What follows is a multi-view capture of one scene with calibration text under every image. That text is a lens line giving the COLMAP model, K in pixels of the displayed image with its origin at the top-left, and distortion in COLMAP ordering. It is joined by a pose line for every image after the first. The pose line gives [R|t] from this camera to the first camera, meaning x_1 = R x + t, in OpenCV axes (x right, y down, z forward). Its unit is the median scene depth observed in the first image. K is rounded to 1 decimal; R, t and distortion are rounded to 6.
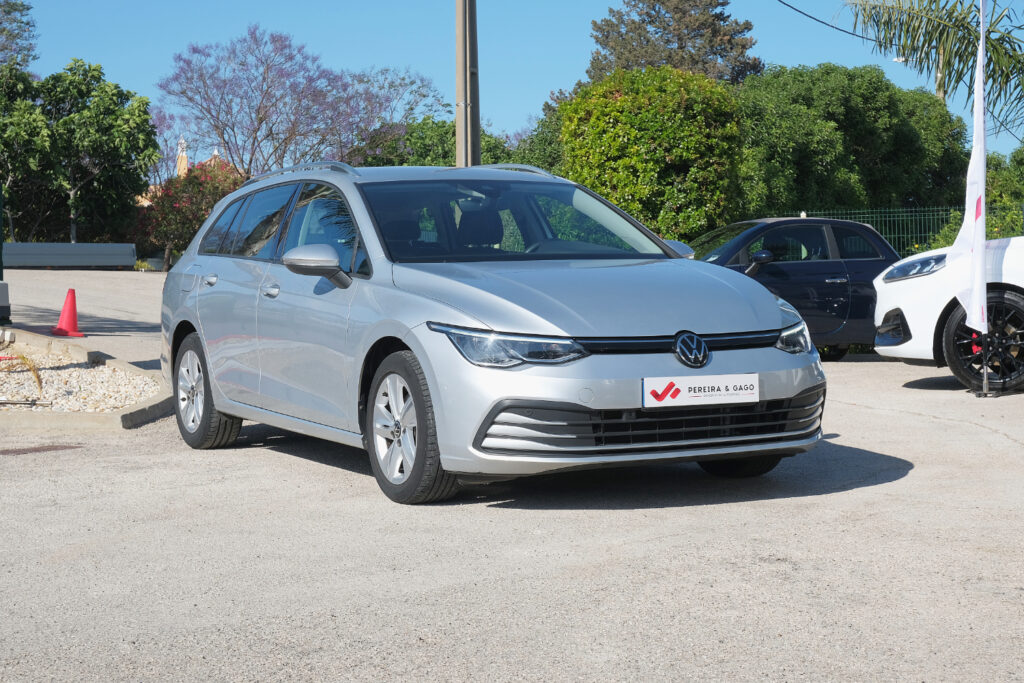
lens RADIAL K [[1738.7, 0, 512.0], [0, 1738.7, 341.5], [0, 0, 1]] dist [-0.003706, -0.092559]
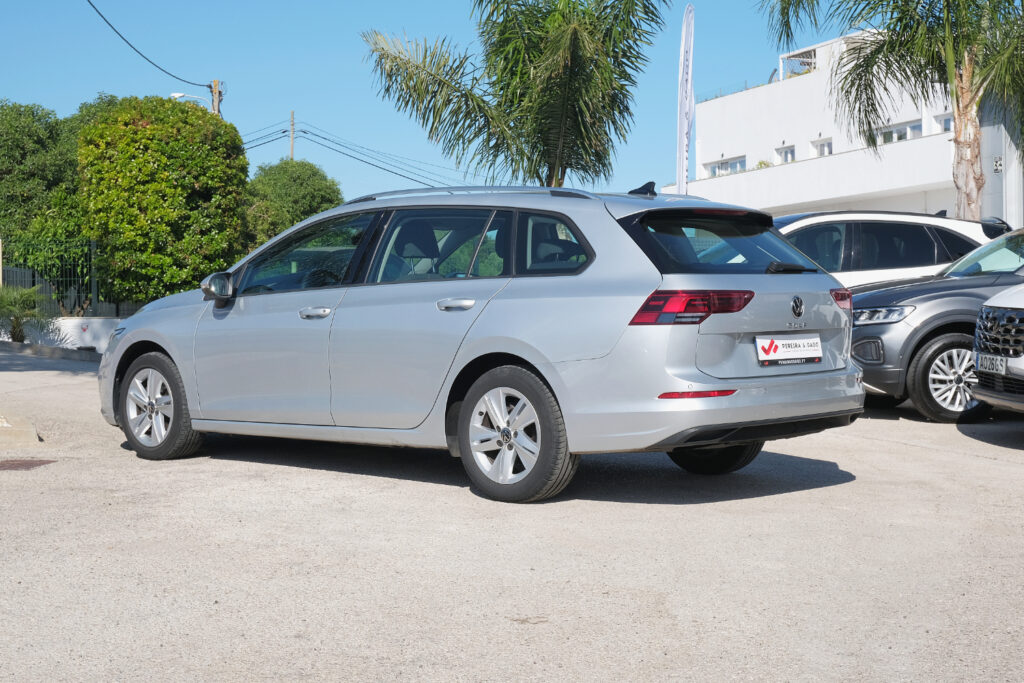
lens RADIAL K [[1617.8, 0, 512.0], [0, 1617.8, 341.5], [0, 0, 1]] dist [-0.005193, -0.000591]
pose [[0.886605, 0.006225, 0.462486, -0.199531], [-0.003241, 0.999969, -0.007245, -0.001469], [-0.462516, 0.004924, 0.886597, 0.017033]]
